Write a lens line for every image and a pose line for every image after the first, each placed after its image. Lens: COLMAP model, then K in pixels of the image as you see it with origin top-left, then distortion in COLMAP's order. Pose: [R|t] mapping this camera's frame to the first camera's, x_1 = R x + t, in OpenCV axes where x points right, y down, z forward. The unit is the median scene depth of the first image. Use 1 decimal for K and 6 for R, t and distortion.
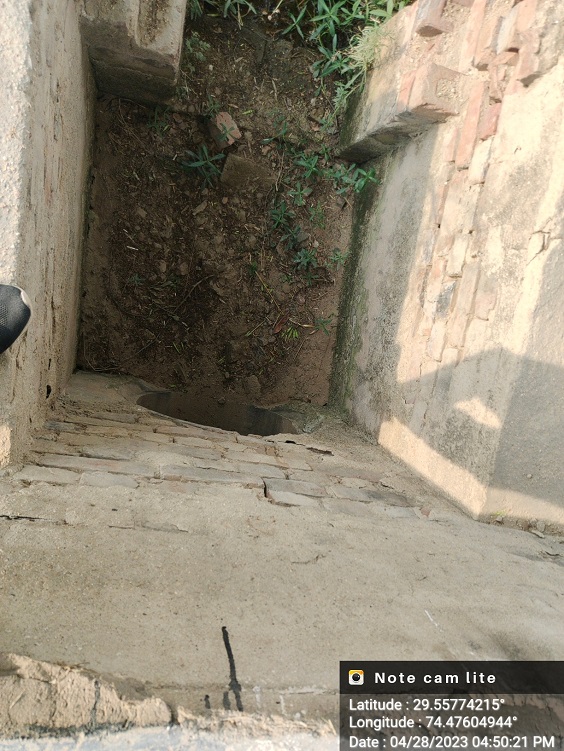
lens RADIAL K [[561.3, 0, 286.3], [0, 561.3, 385.2], [0, 0, 1]] dist [-0.003432, -0.009086]
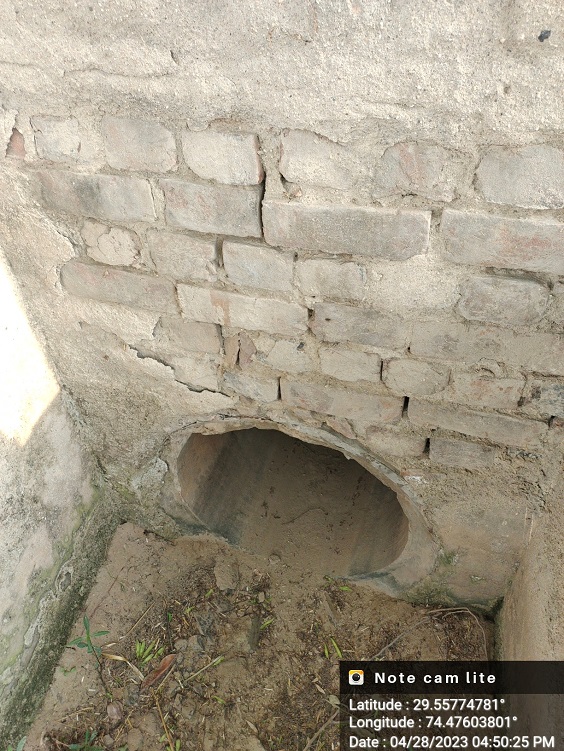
lens RADIAL K [[561.3, 0, 286.3], [0, 561.3, 385.2], [0, 0, 1]] dist [-0.003432, -0.009086]
pose [[-0.976144, -0.200142, -0.084182, -0.030333], [0.117053, -0.811625, 0.572332, -0.191251], [-0.182872, 0.548824, 0.815690, 0.338571]]
